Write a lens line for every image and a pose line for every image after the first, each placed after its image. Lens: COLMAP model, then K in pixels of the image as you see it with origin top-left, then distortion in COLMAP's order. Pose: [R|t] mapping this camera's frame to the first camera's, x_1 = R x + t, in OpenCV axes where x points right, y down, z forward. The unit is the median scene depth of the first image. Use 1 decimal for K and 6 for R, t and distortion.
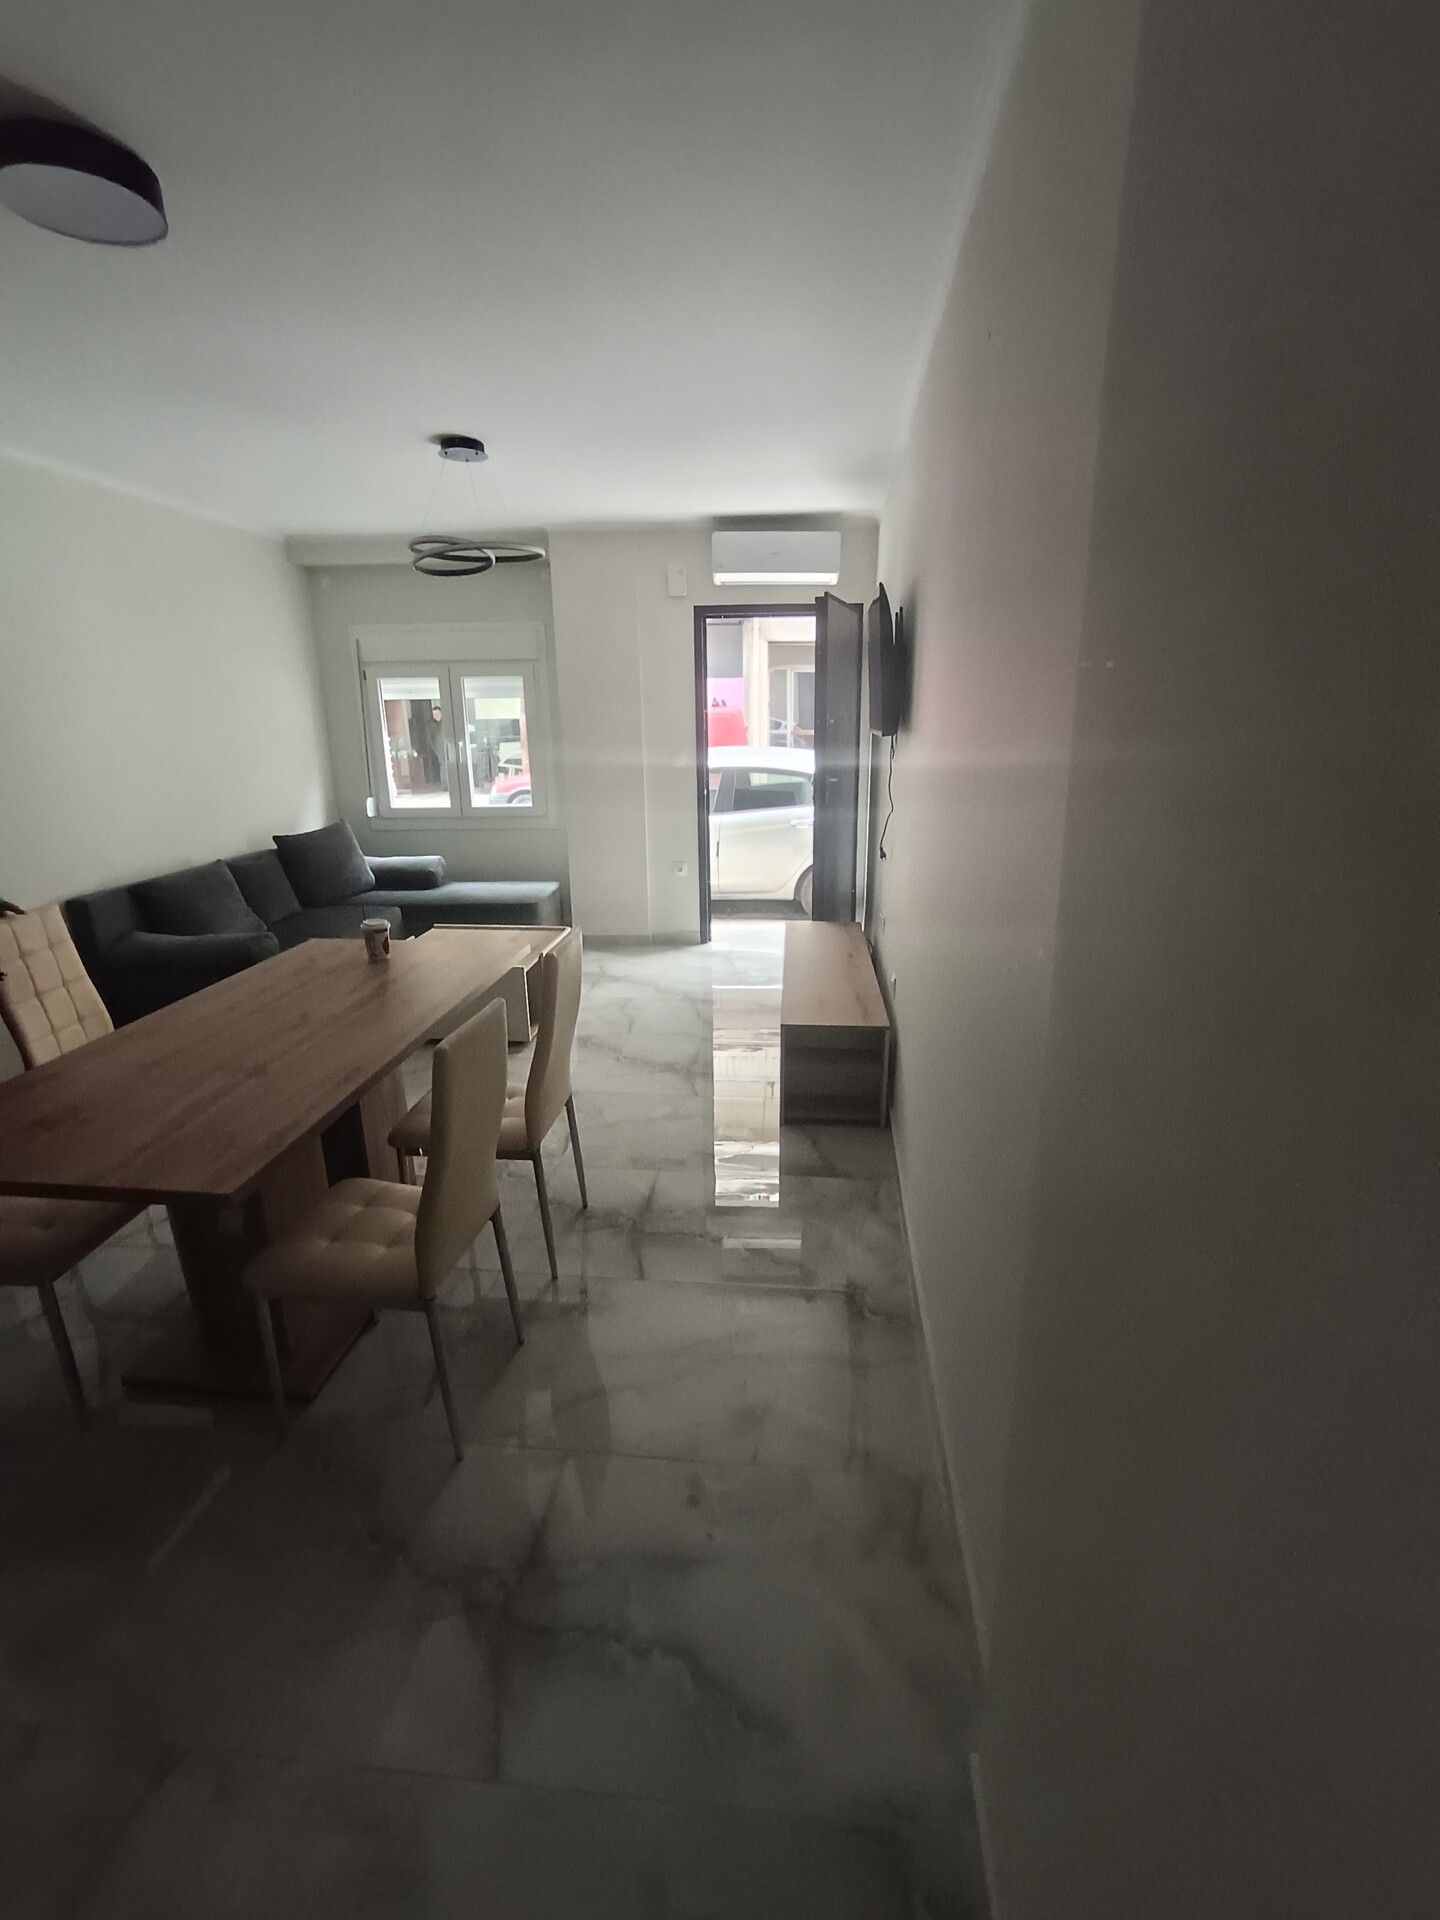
lens RADIAL K [[865.3, 0, 703.6], [0, 865.3, 950.3], [0, 0, 1]] dist [-0.017383, 0.011378]
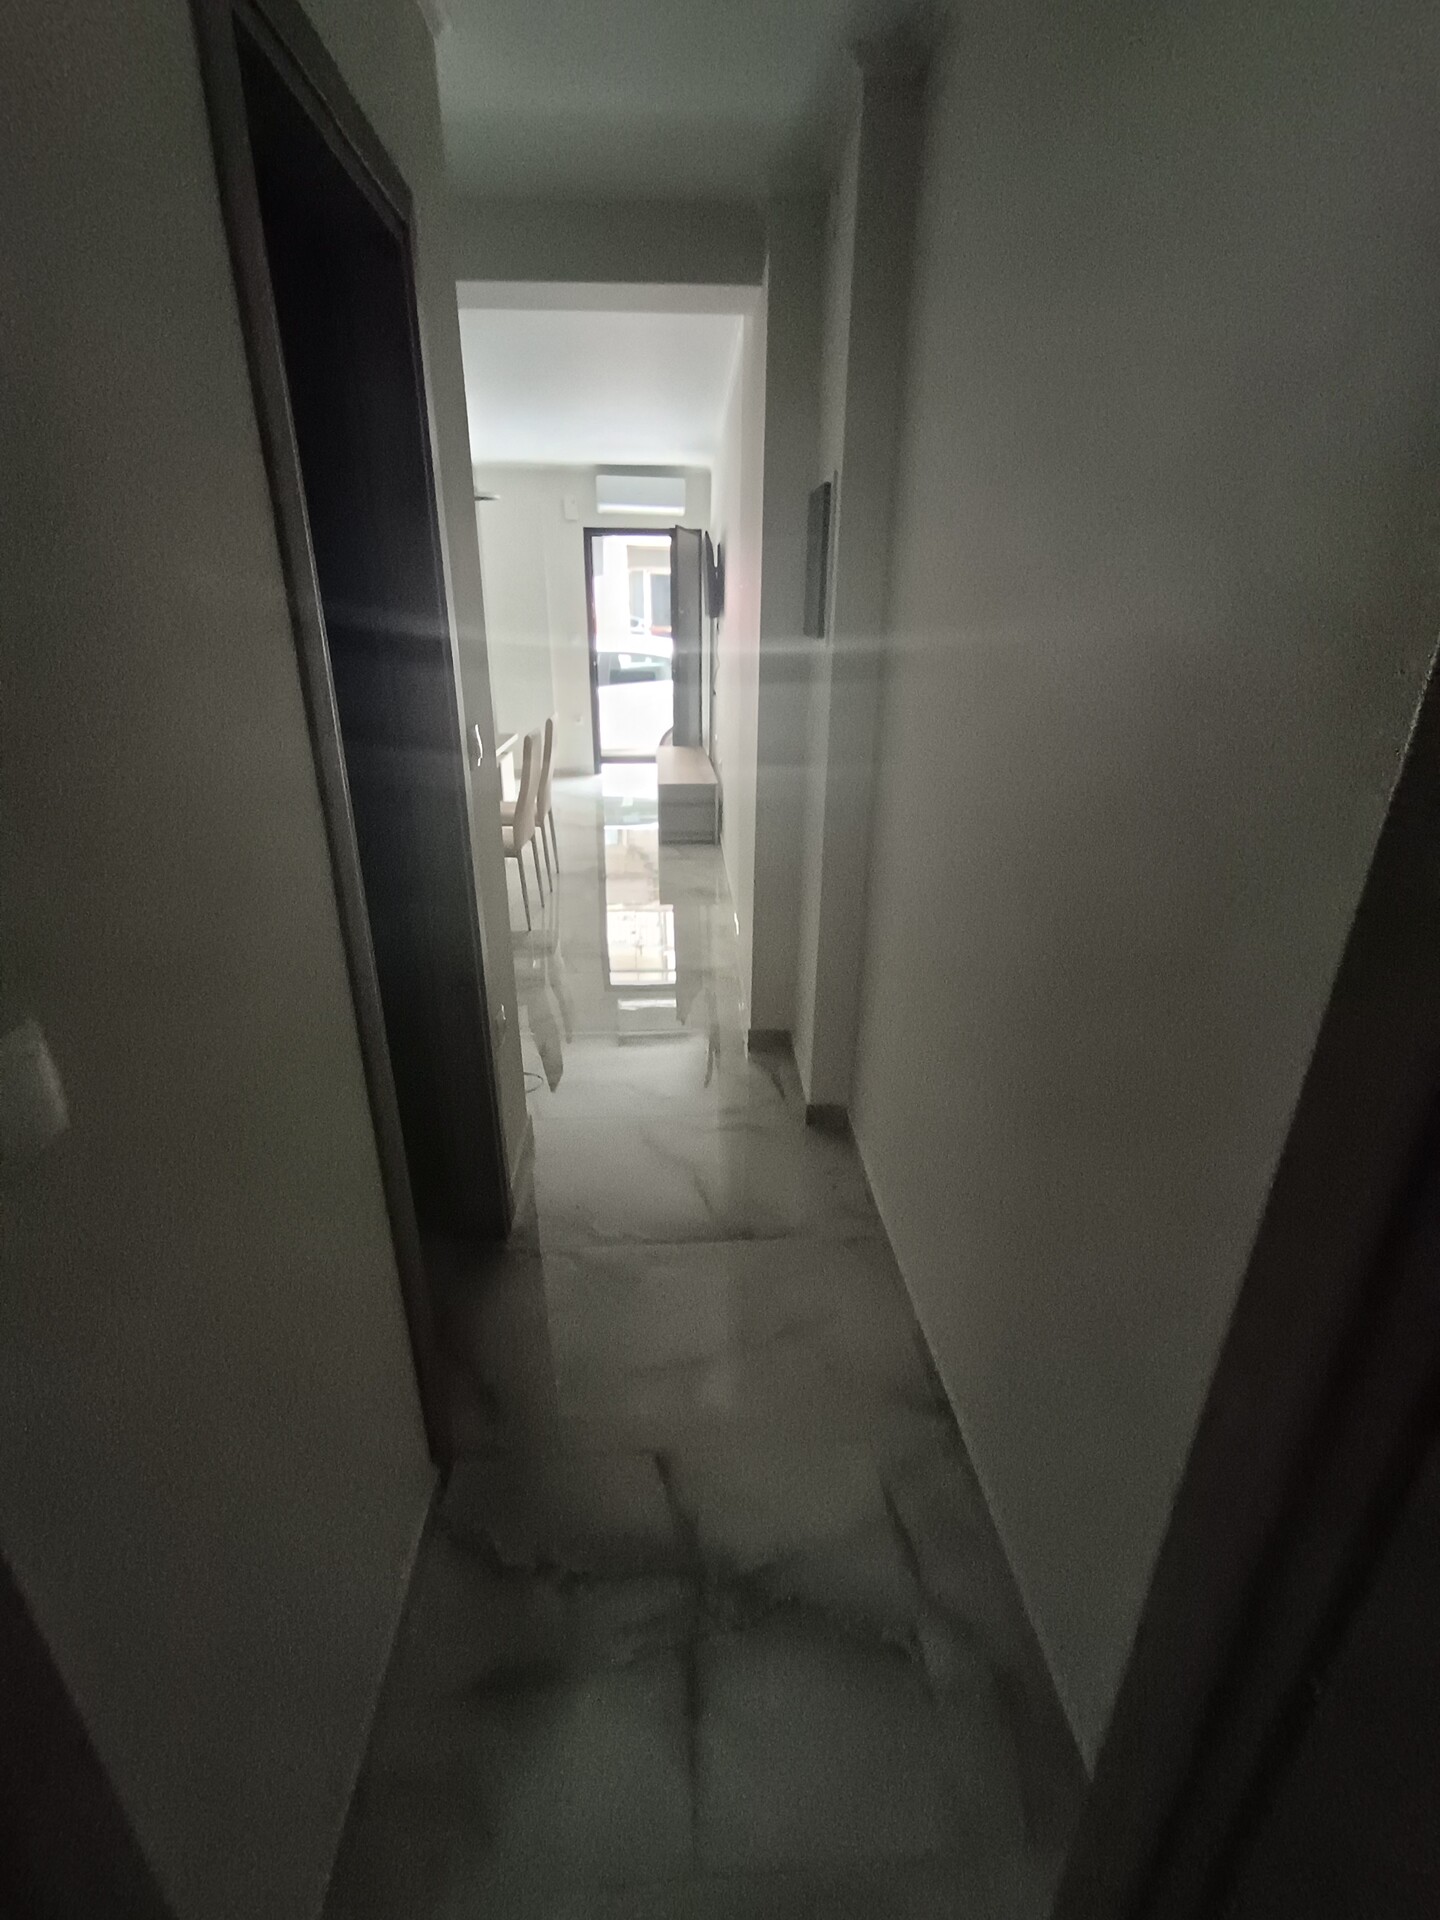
lens RADIAL K [[865.3, 0, 703.6], [0, 865.3, 963.3], [0, 0, 1]] dist [-0.017383, 0.011378]
pose [[0.986892, -0.045149, 0.154941, -0.065279], [0.026880, 0.992646, 0.118035, 0.140769], [-0.159131, -0.112322, 0.980847, -0.470777]]
